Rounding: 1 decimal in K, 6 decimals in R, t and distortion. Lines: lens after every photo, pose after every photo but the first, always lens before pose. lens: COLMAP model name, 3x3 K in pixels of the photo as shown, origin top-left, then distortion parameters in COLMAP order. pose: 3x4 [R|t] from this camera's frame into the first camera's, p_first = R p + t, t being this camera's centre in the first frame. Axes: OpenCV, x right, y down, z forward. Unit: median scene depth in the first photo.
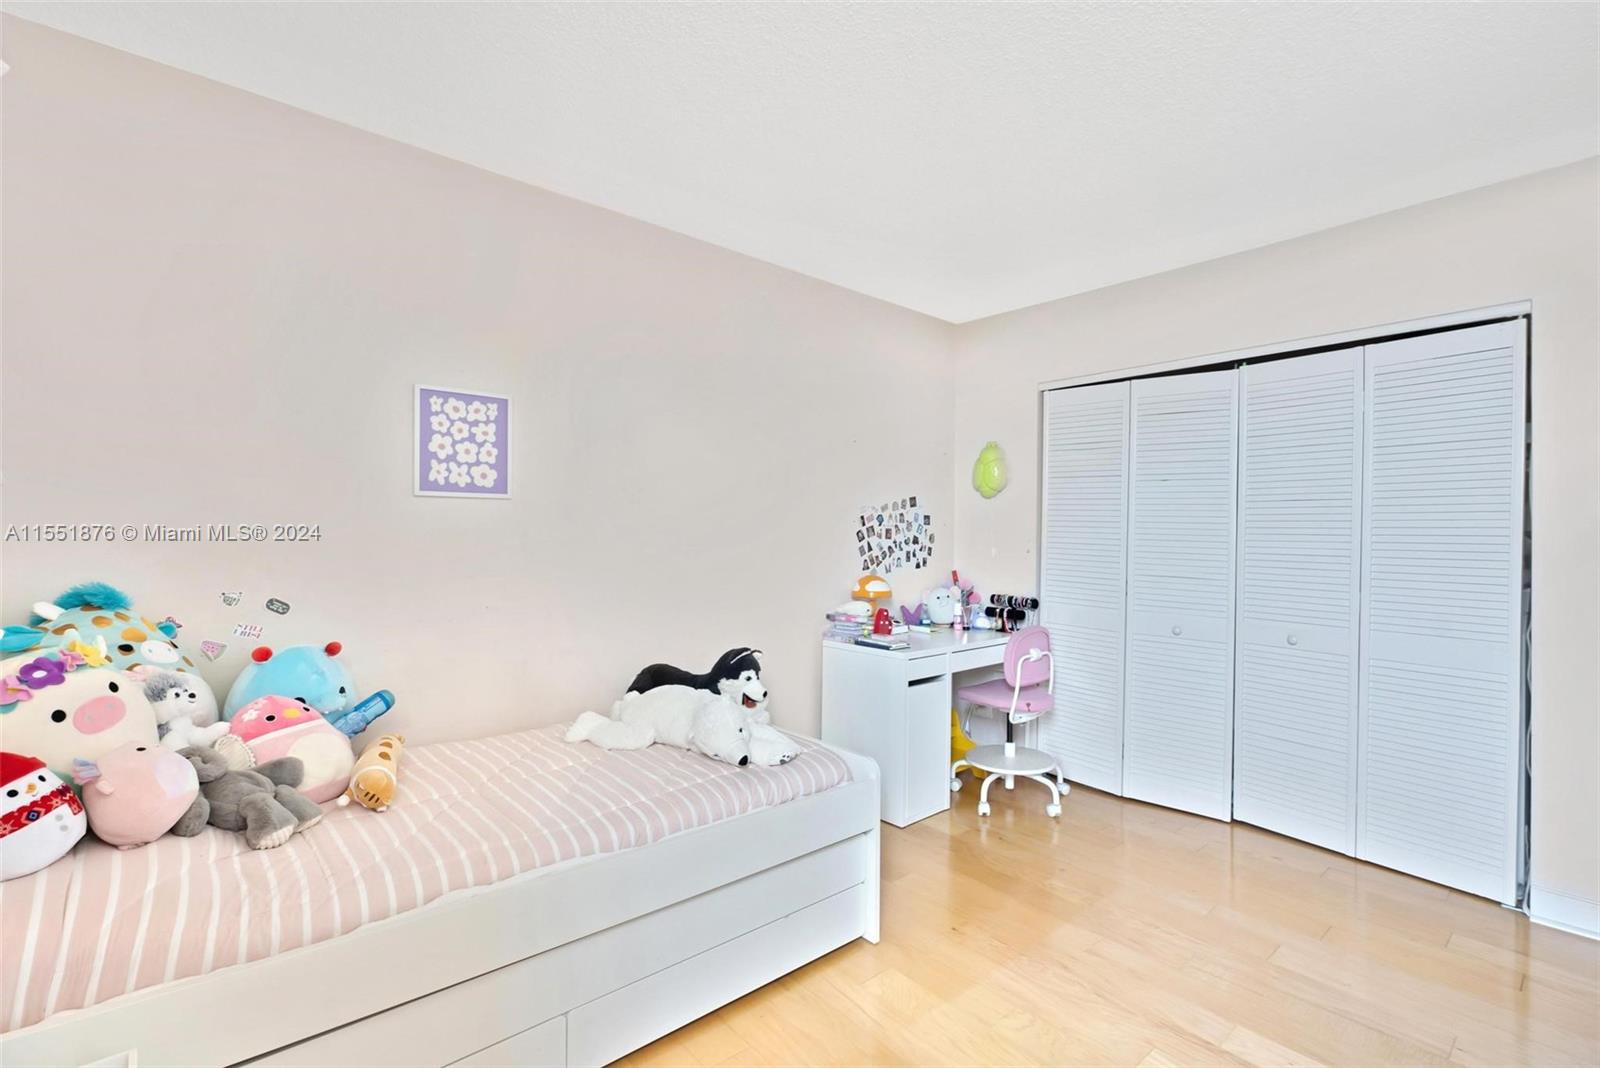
lens RADIAL K [[721.5, 0, 800.3], [0, 721.5, 534.9], [0, 0, 1]] dist [0.001460, 0.000590]
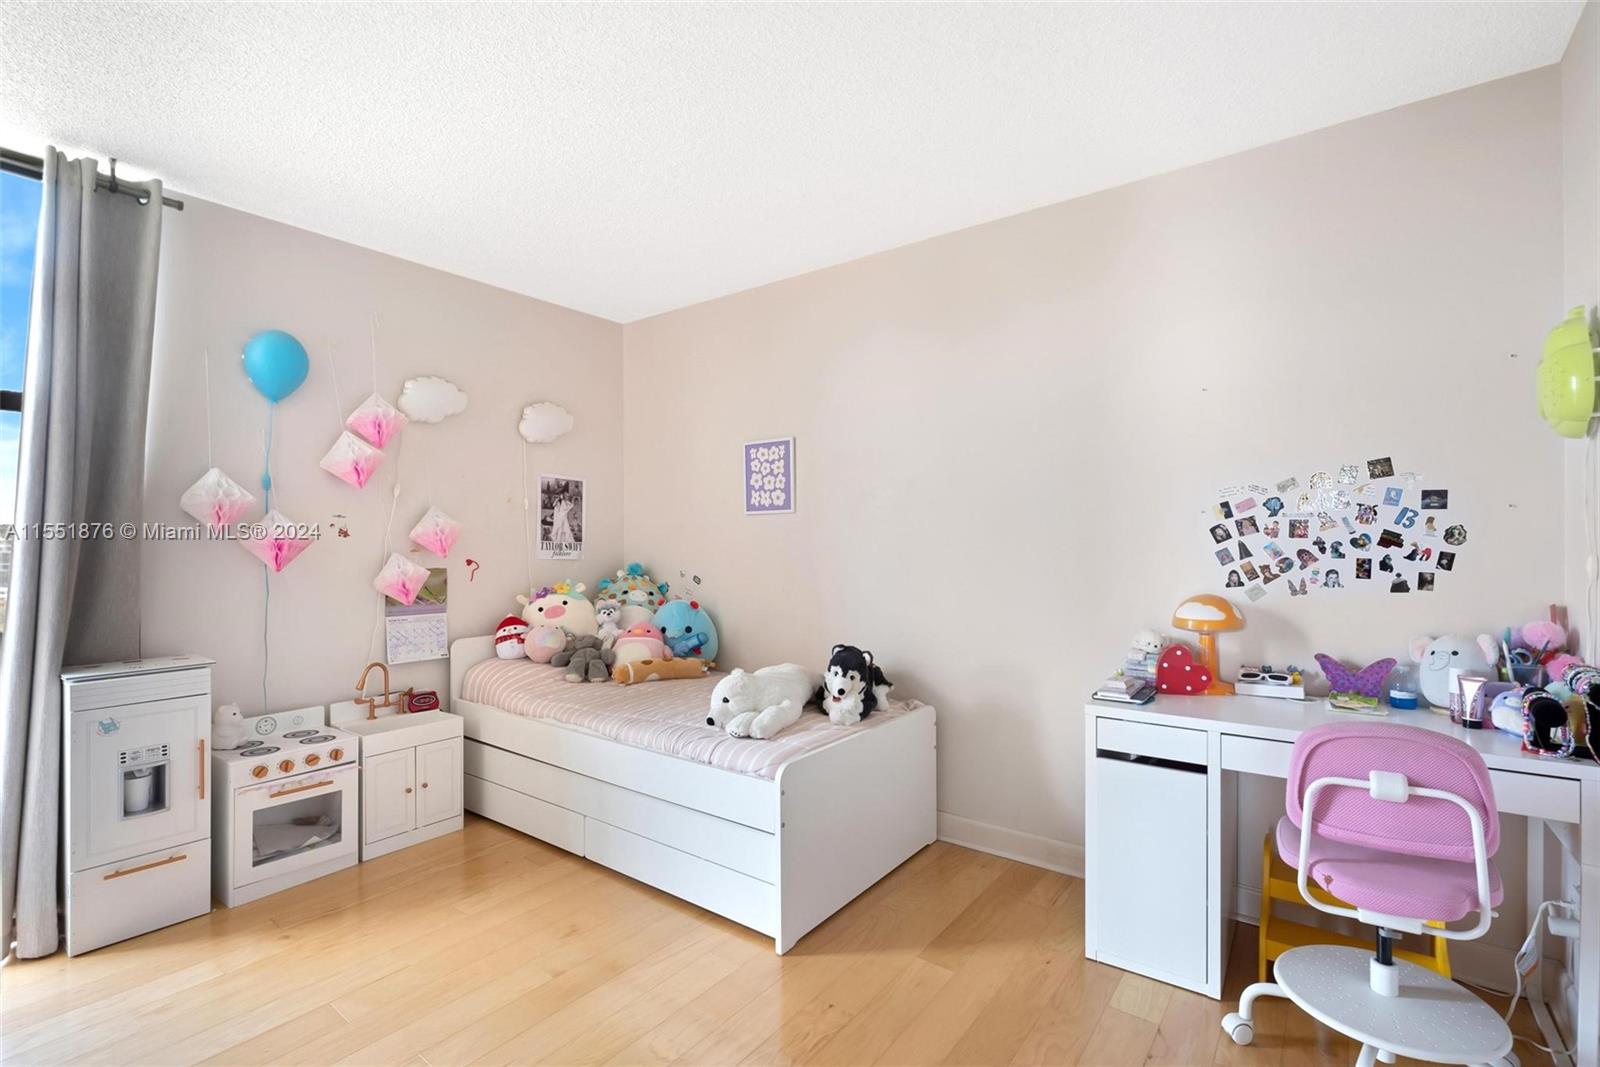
lens RADIAL K [[721.5, 0, 799.4], [0, 721.5, 540.0], [0, 0, 1]] dist [0.001460, 0.000590]
pose [[0.207558, -0.013306, -0.978132, 0.944149], [0.006920, 0.999902, -0.012134, 0.018352], [0.978198, -0.004250, 0.207630, 0.739726]]
